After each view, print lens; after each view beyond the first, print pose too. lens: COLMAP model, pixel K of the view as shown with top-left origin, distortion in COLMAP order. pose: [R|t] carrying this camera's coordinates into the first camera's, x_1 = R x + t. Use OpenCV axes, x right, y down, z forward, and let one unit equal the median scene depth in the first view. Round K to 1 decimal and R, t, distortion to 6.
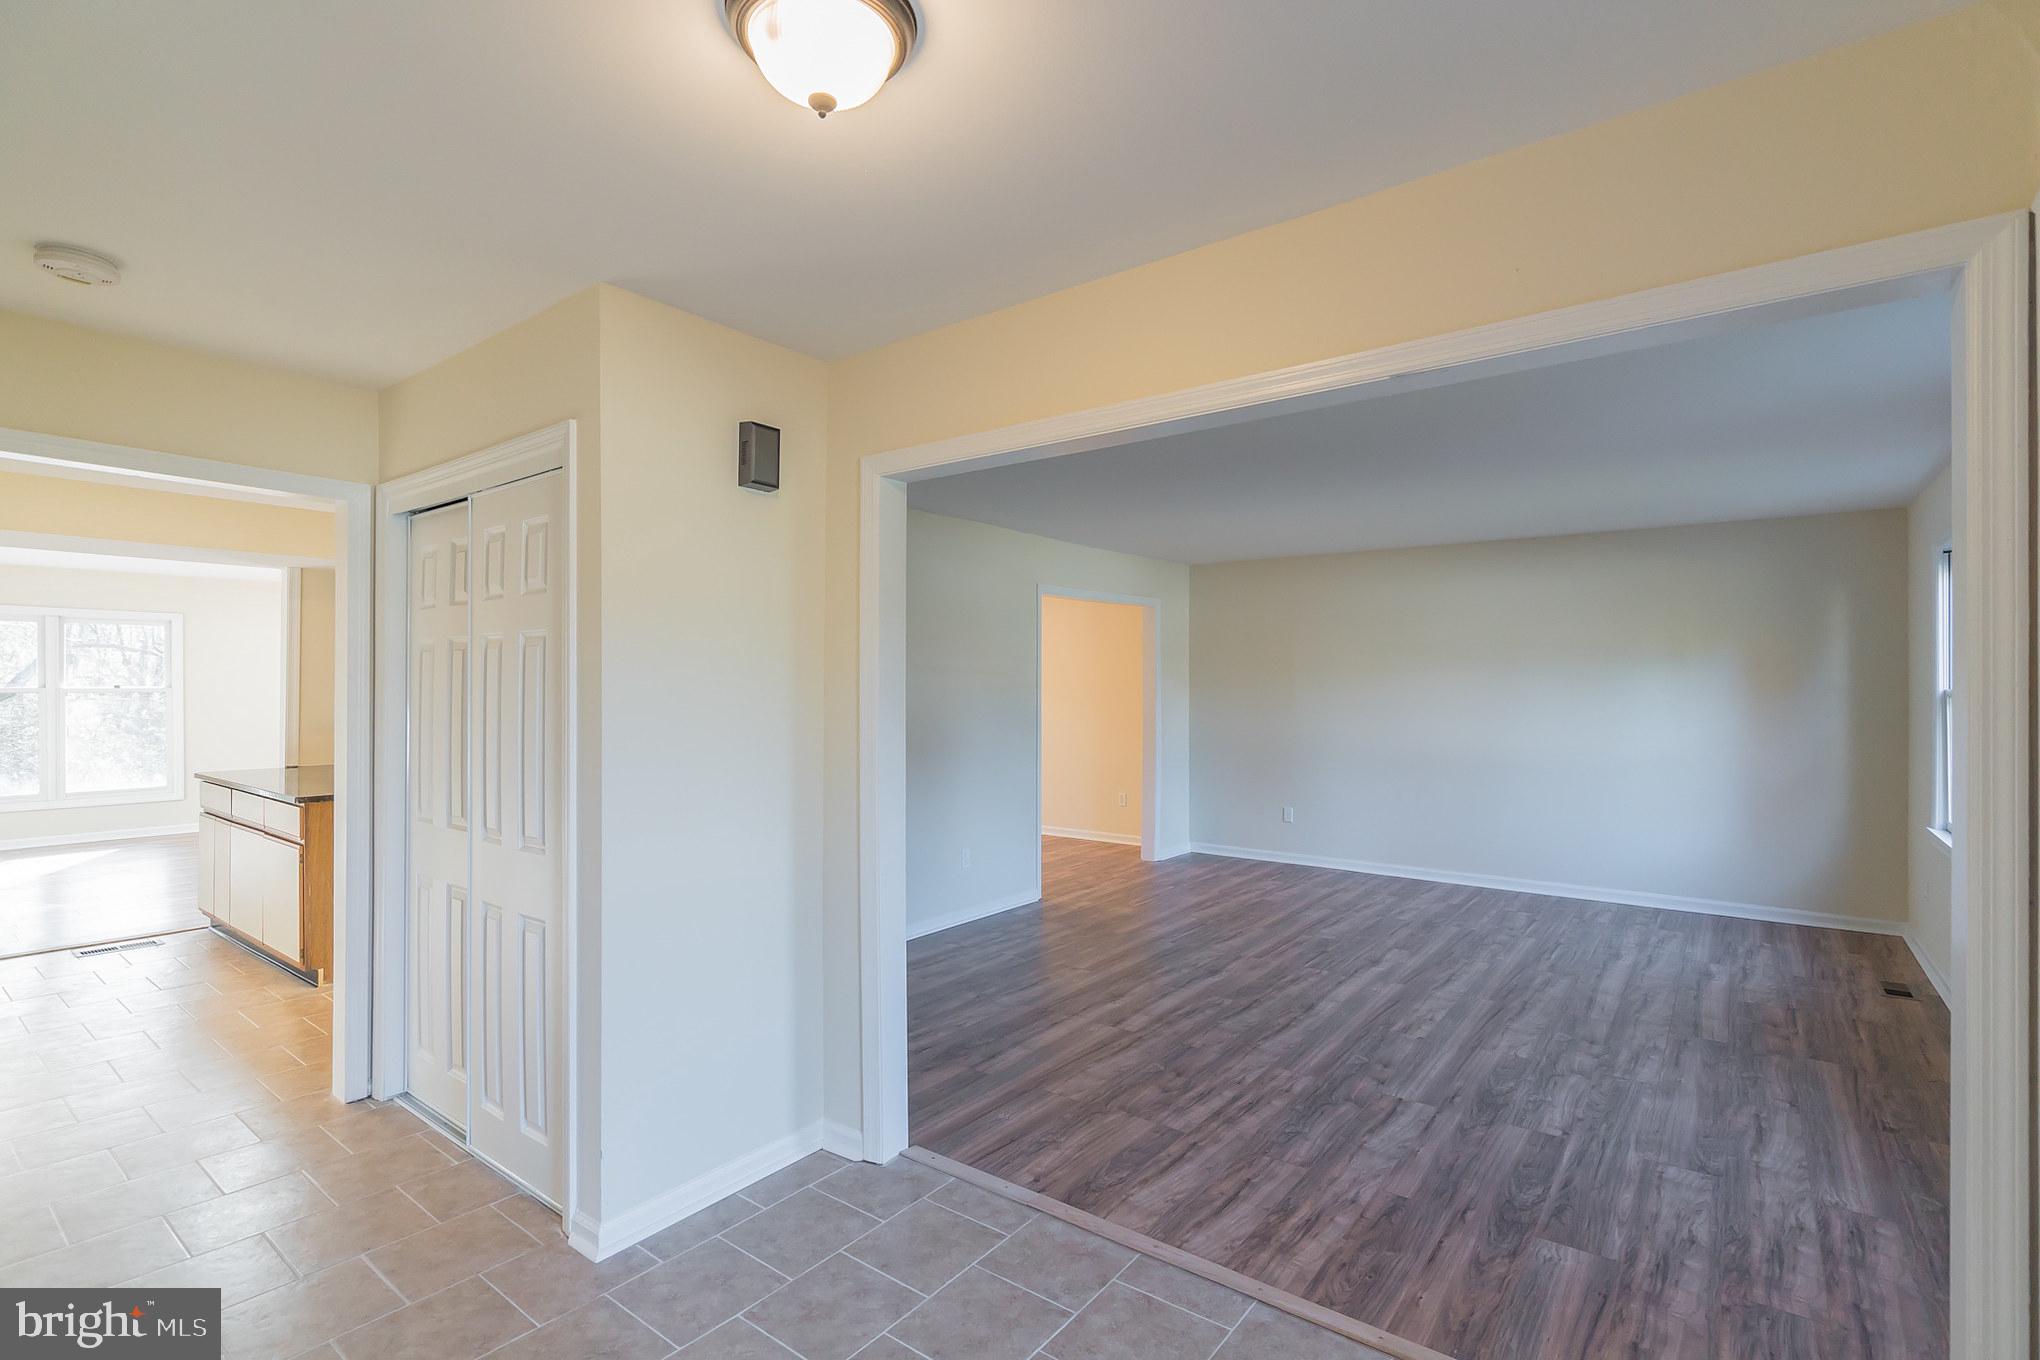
lens RADIAL K [[930.5, 0, 981.9], [0, 930.5, 678.2], [0, 0, 1]] dist [-0.016112, 0.002713]
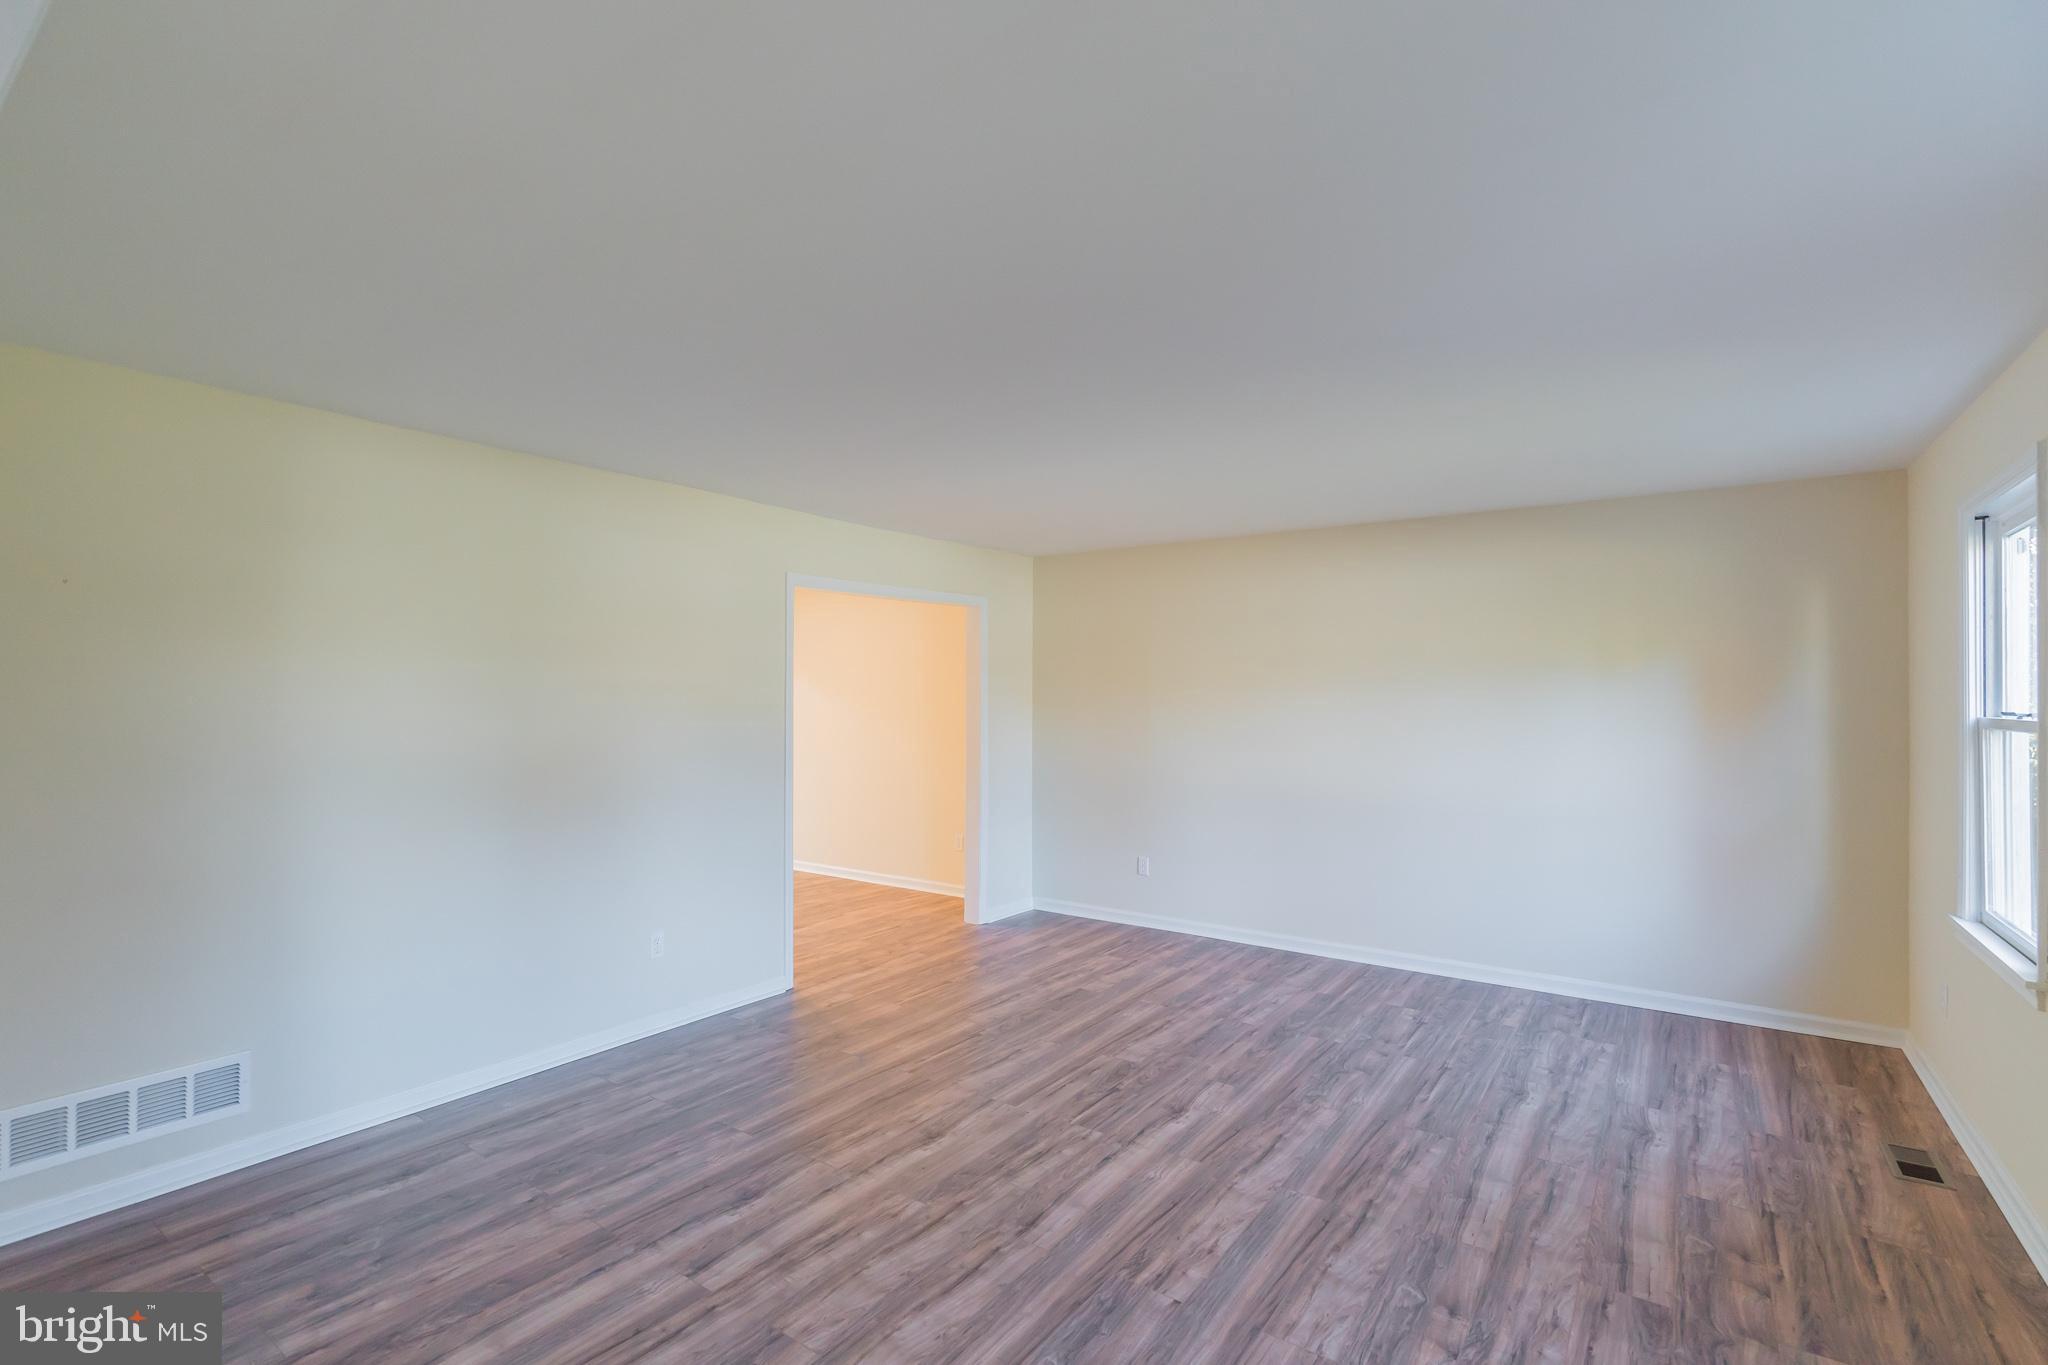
lens RADIAL K [[924.9, 0, 993.0], [0, 924.9, 692.6], [0, 0, 1]] dist [-0.014774, 0.002162]
pose [[0.999085, 0.000707, 0.042752, 0.284707], [-0.000817, 0.999996, 0.002552, -0.008707], [-0.042750, -0.002585, 0.999082, 0.353686]]
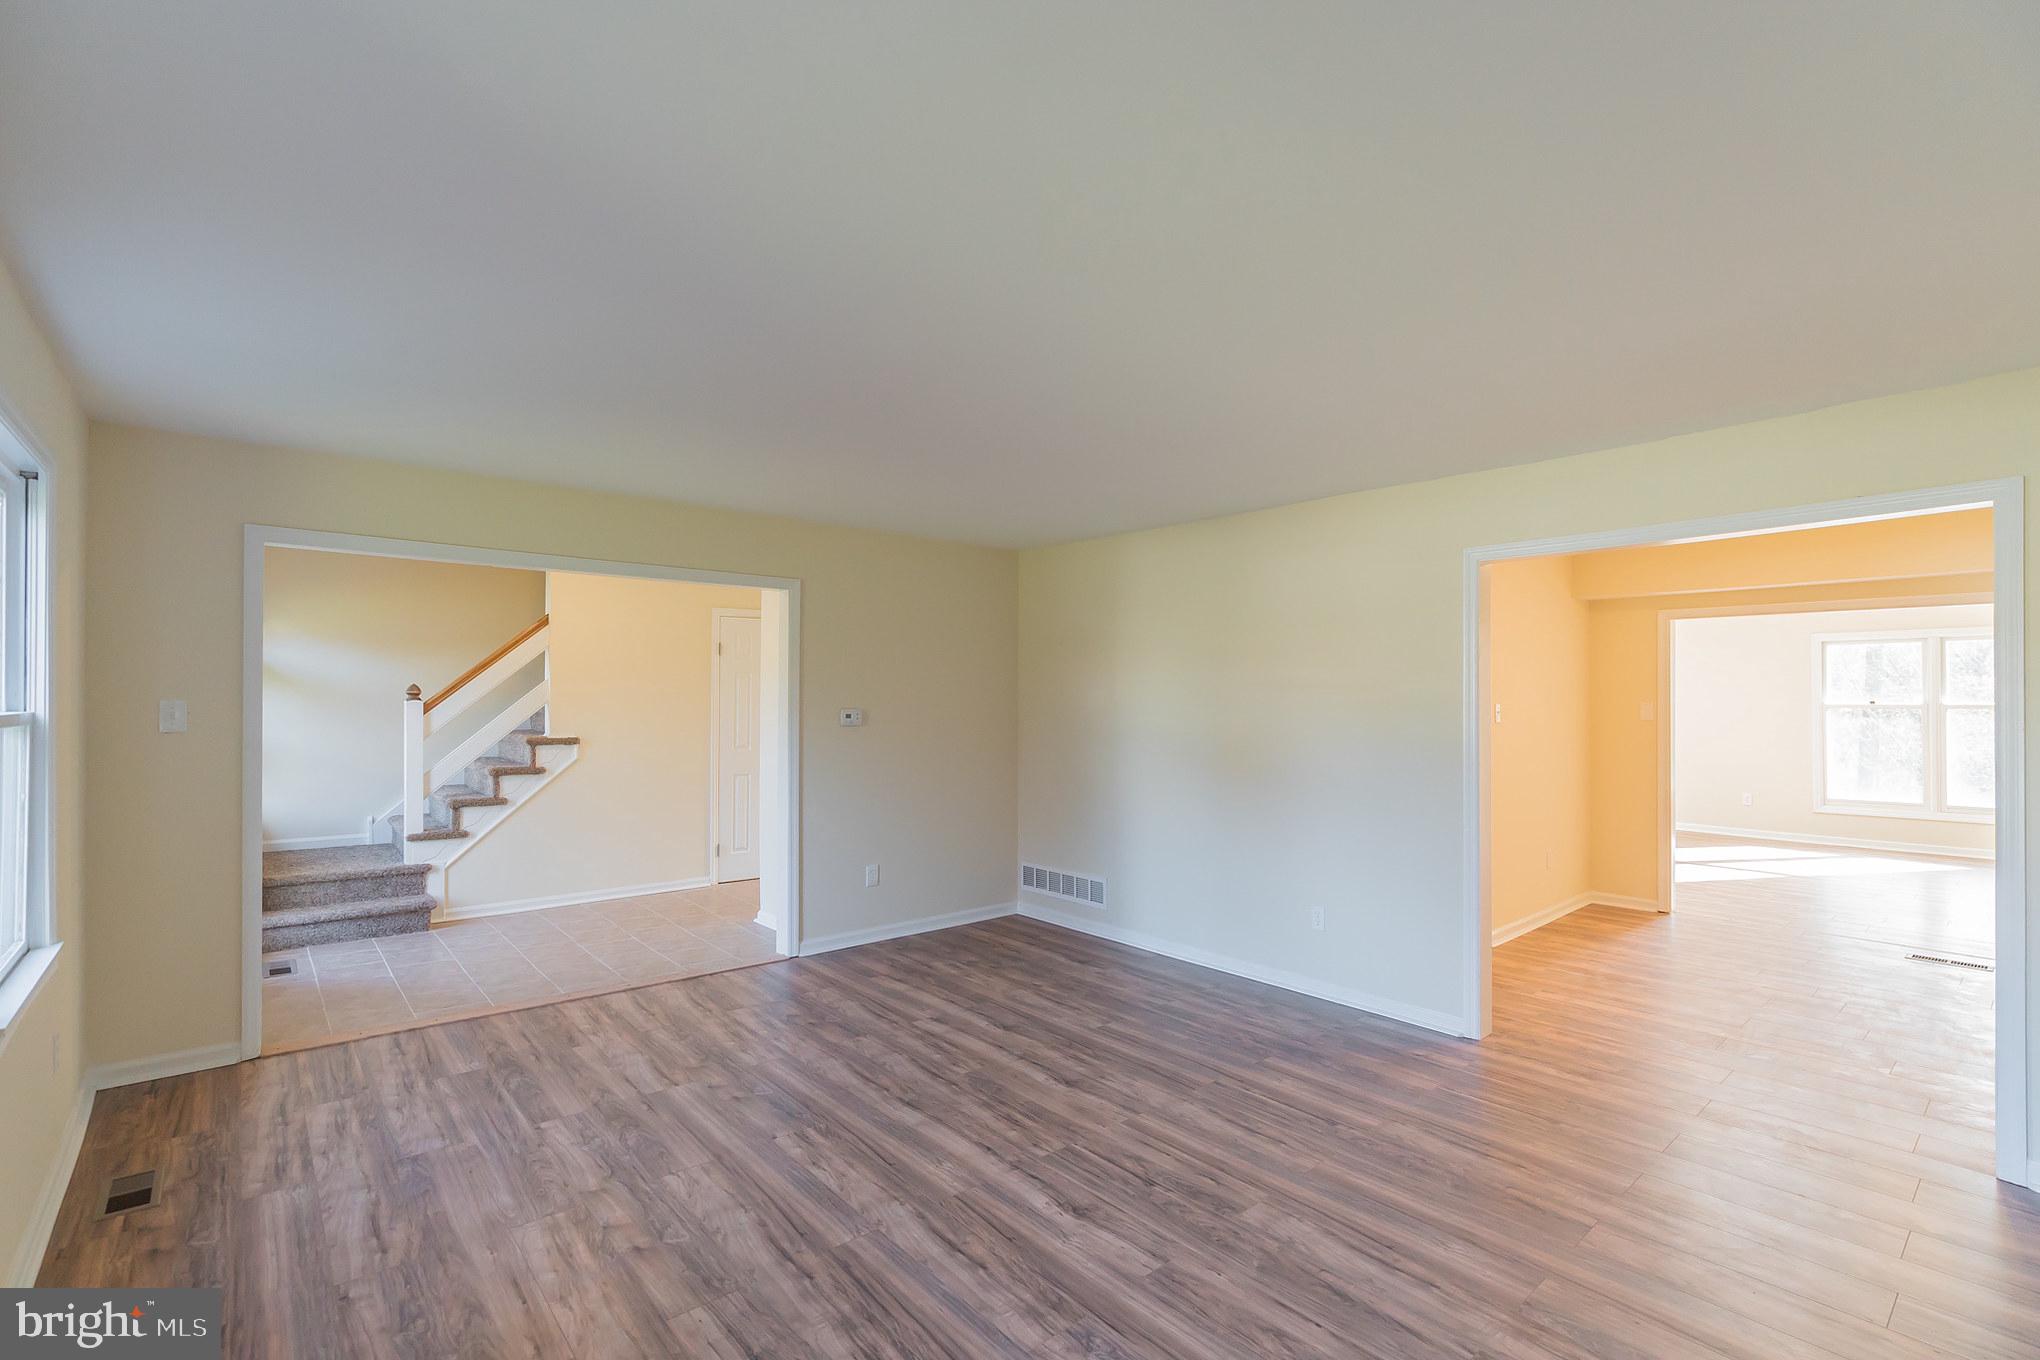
lens RADIAL K [[930.5, 0, 1049.5], [0, 930.5, 692.8], [0, 0, 1]] dist [-0.016112, 0.002713]
pose [[-0.160310, -0.001797, -0.987065, 1.076683], [0.003712, 0.999990, -0.002424, -0.000999], [0.987060, -0.004053, -0.160302, 1.188914]]
